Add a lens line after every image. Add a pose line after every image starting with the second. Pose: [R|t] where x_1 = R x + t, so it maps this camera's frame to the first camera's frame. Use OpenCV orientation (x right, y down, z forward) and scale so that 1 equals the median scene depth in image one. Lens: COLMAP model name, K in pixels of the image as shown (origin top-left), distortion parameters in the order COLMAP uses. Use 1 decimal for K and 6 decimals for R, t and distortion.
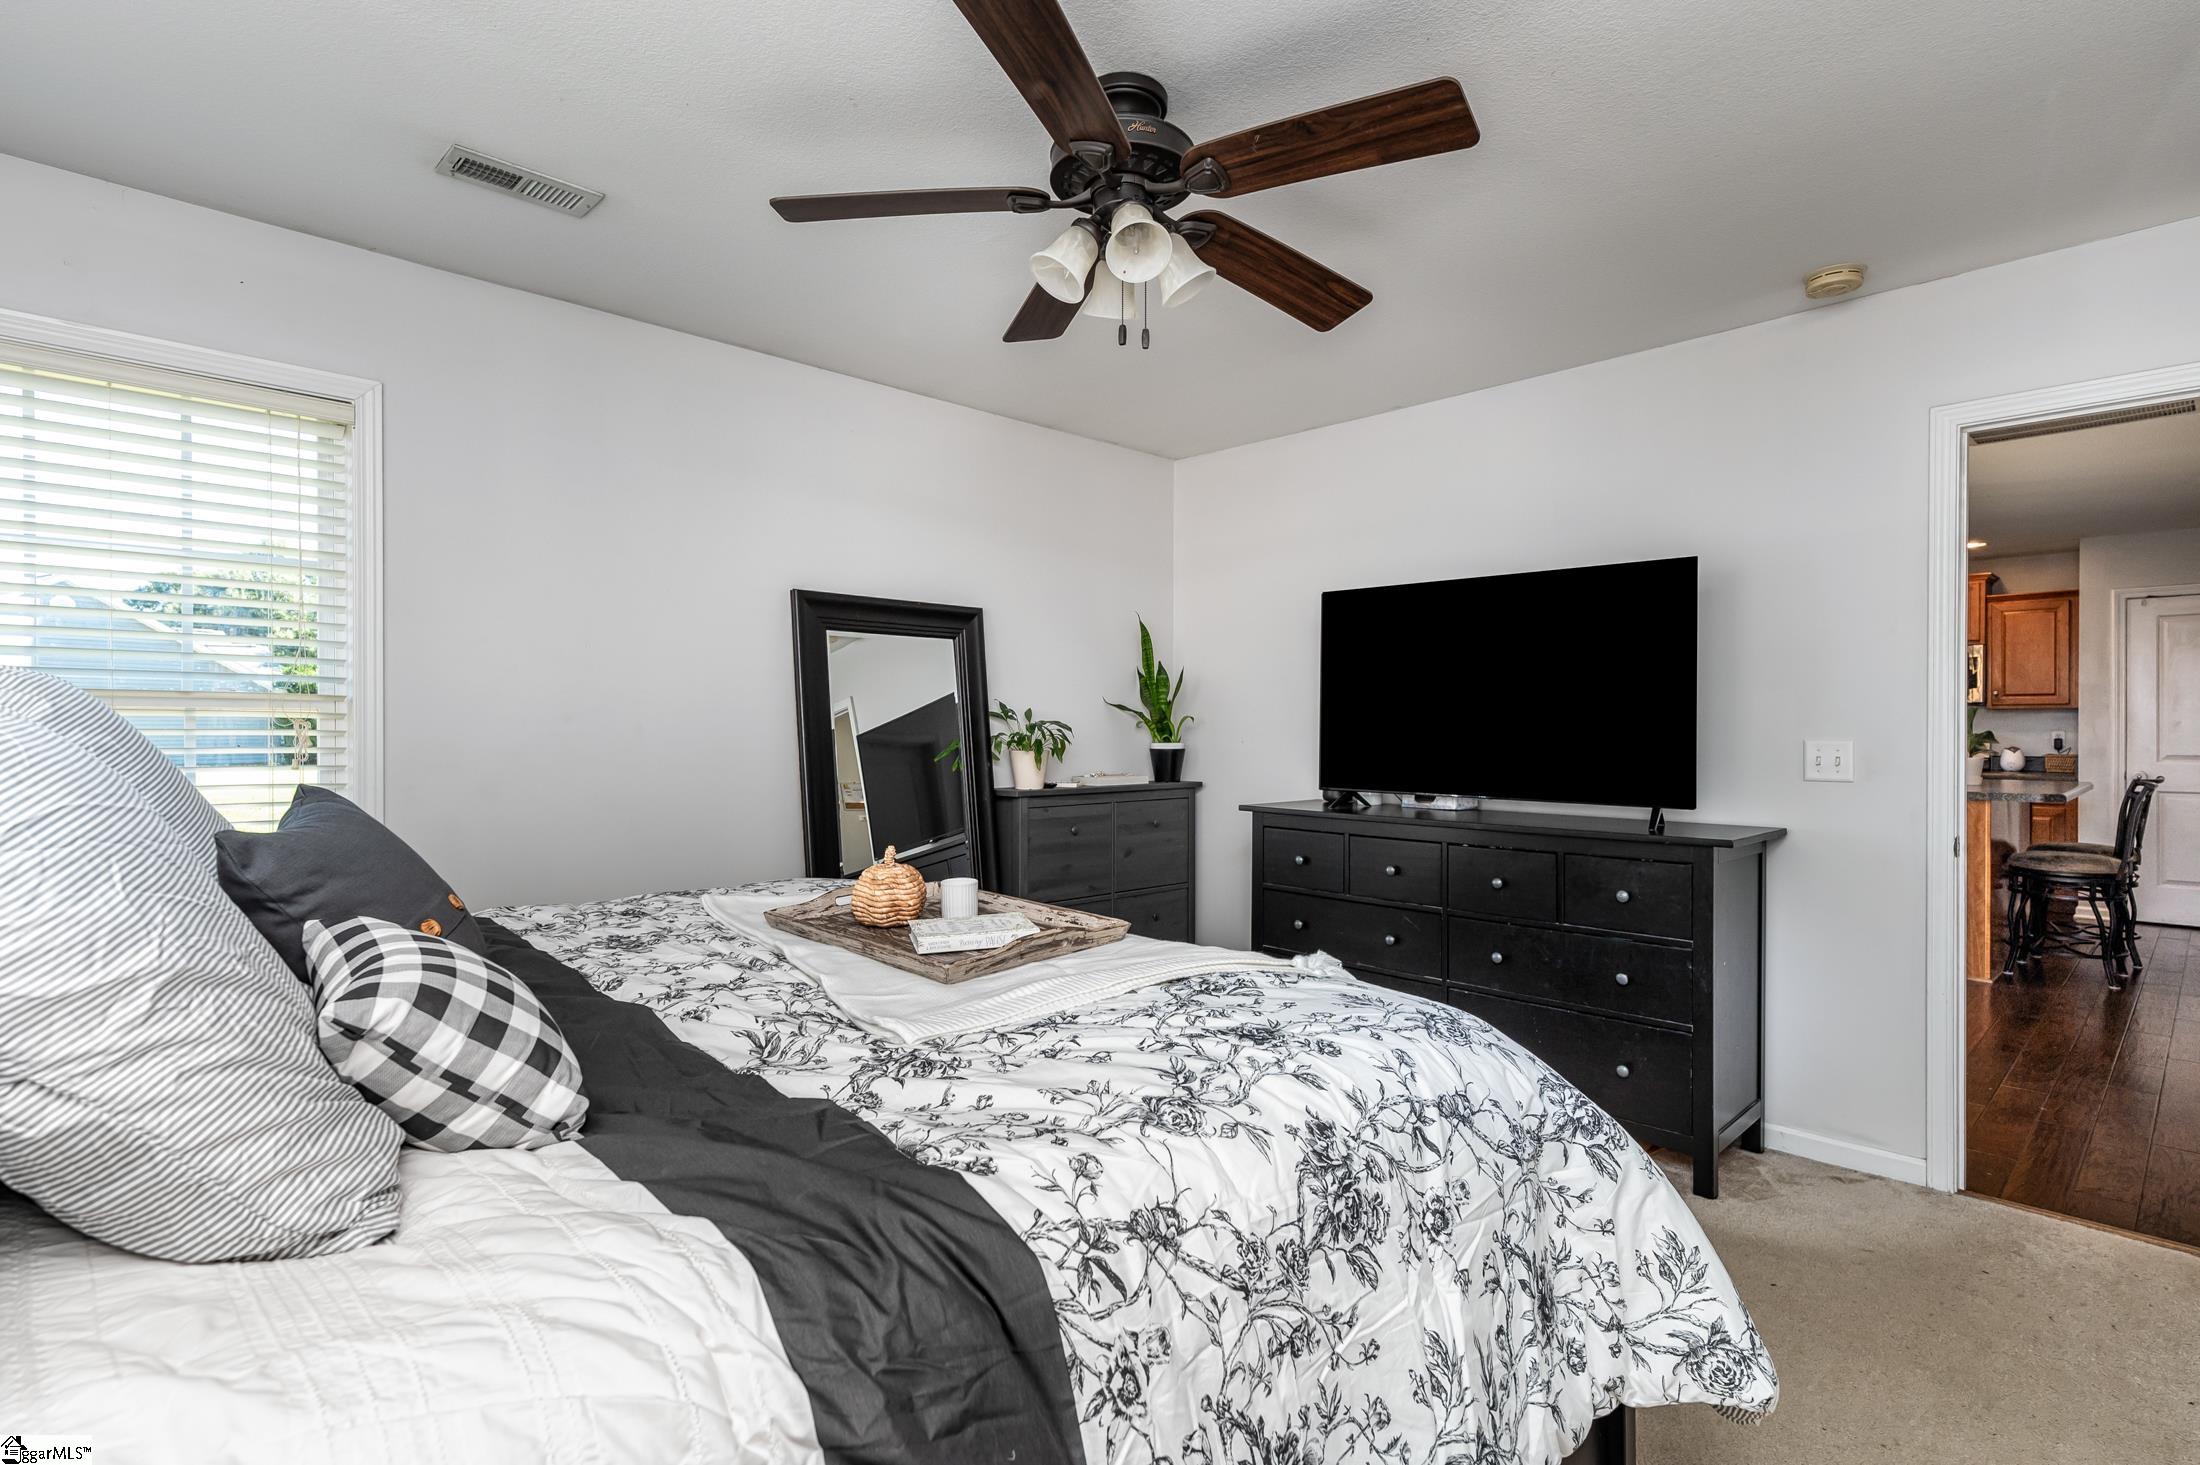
lens RADIAL K [[1050.6, 0, 1100.0], [0, 1050.6, 732.5], [0, 0, 1]] dist [-0.000170, -0.000130]
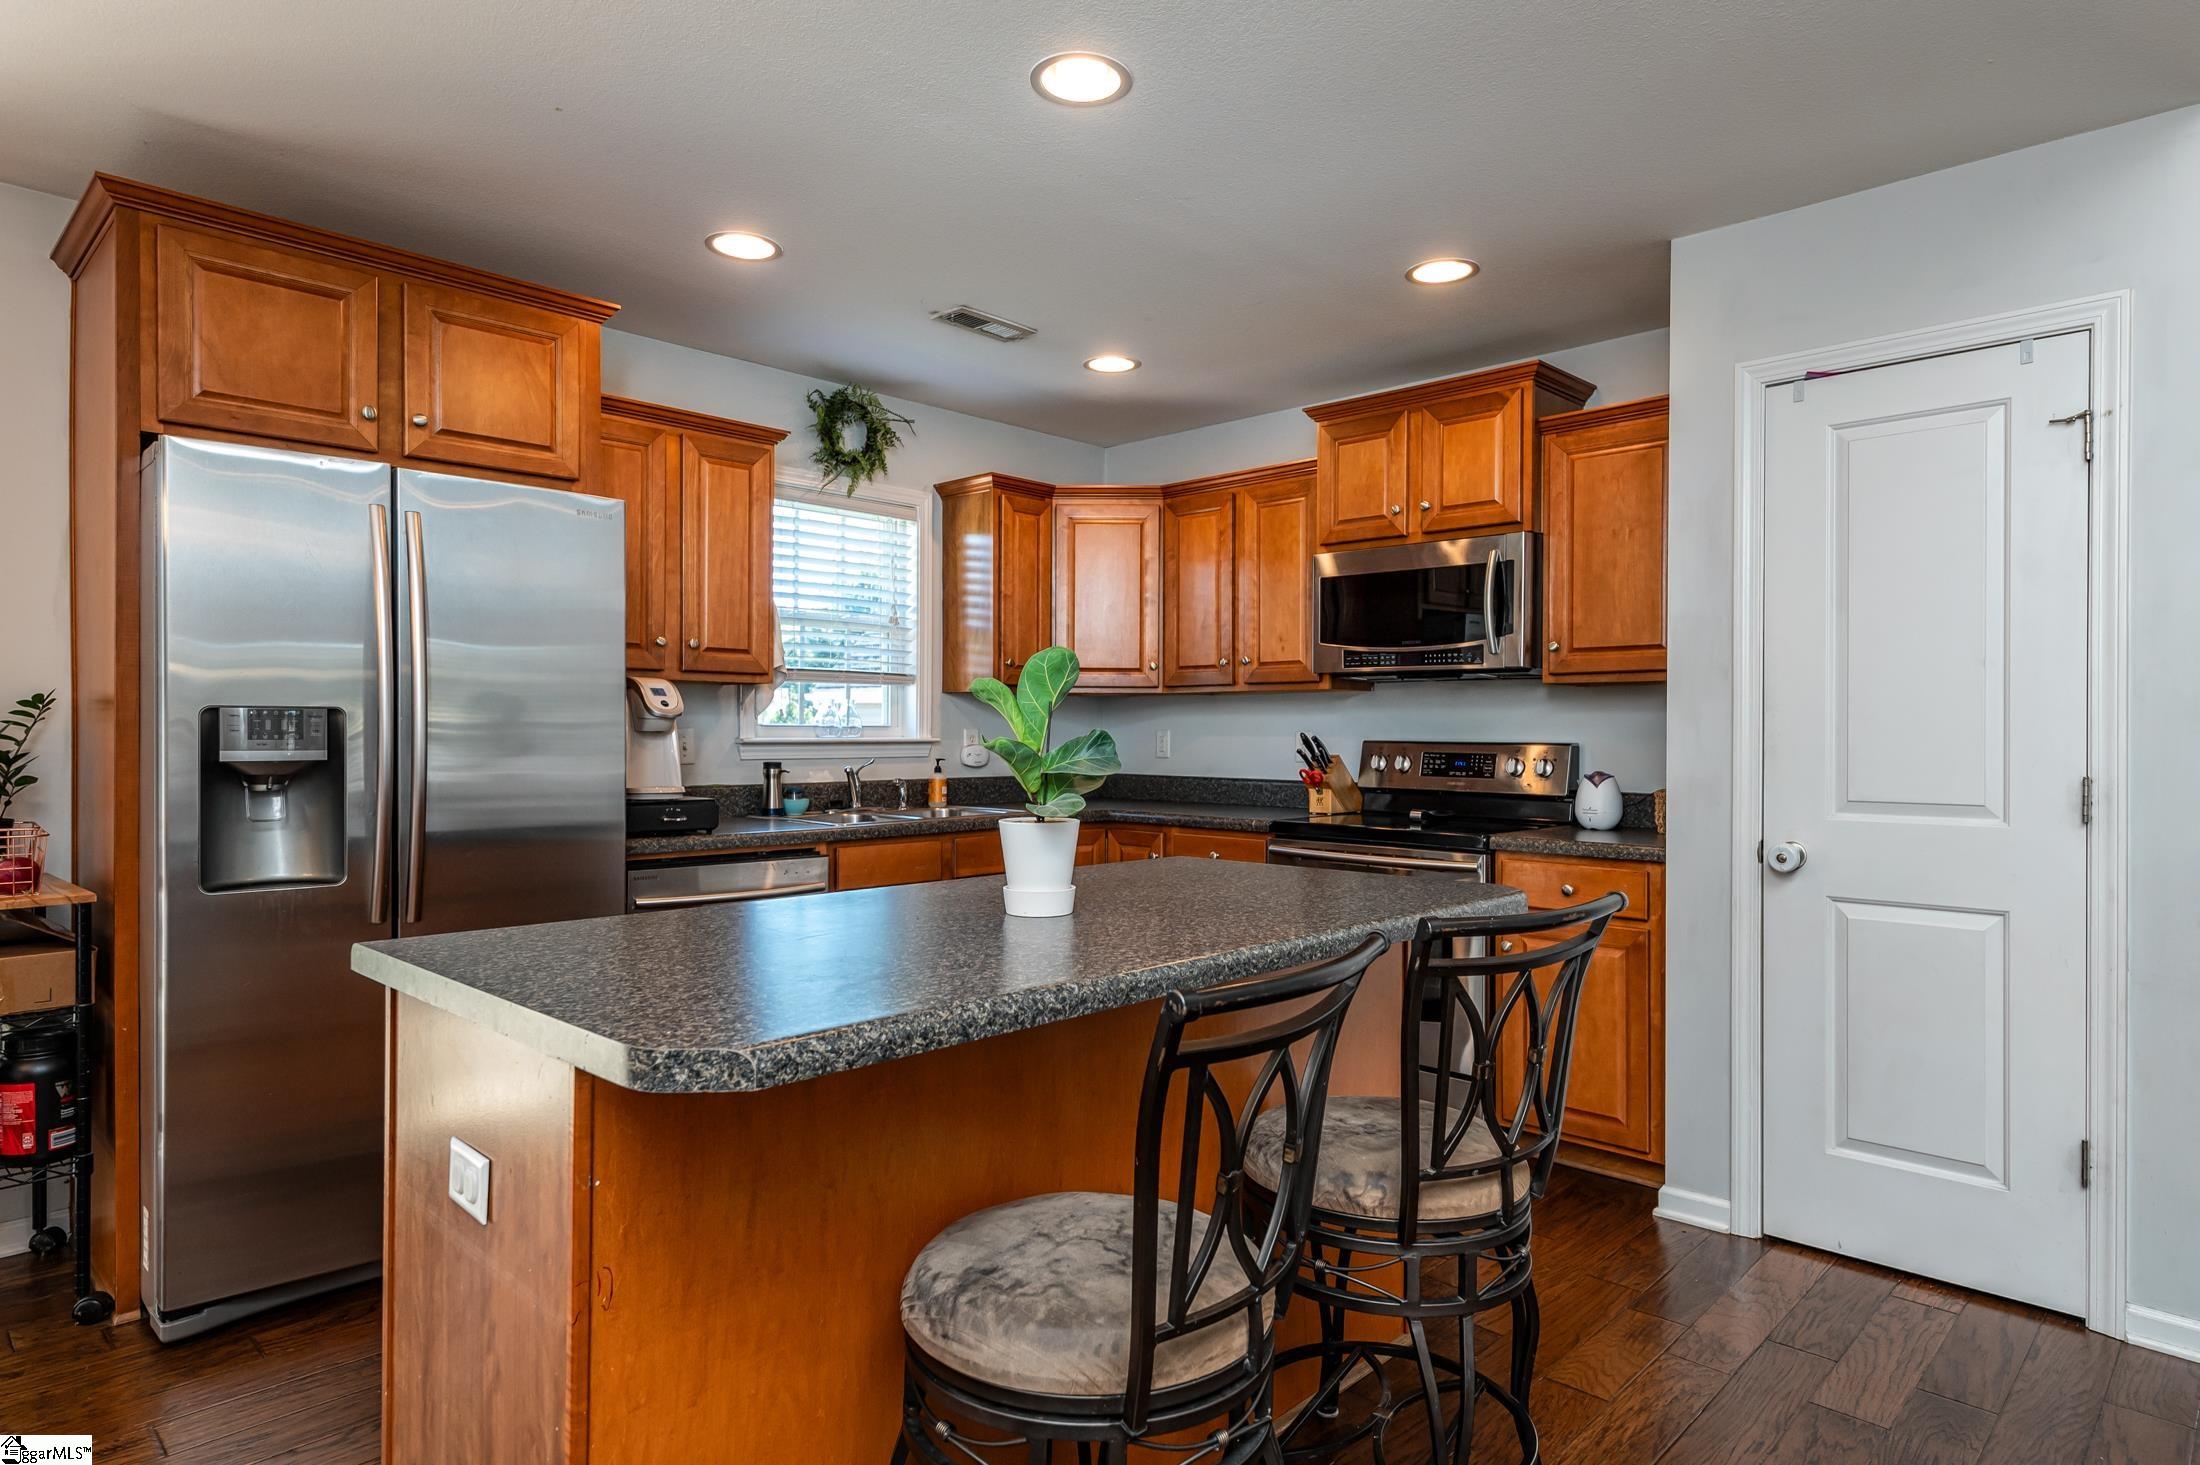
lens RADIAL K [[1258.3, 0, 1100.0], [0, 1258.3, 732.5], [0, 0, 1]] dist [0.023627, -0.000913]
pose [[0.999684, 0.003913, 0.024820, 0.671549], [-0.003856, 0.999990, -0.002361, -0.001907], [-0.024829, 0.002265, 0.999689, 0.514154]]
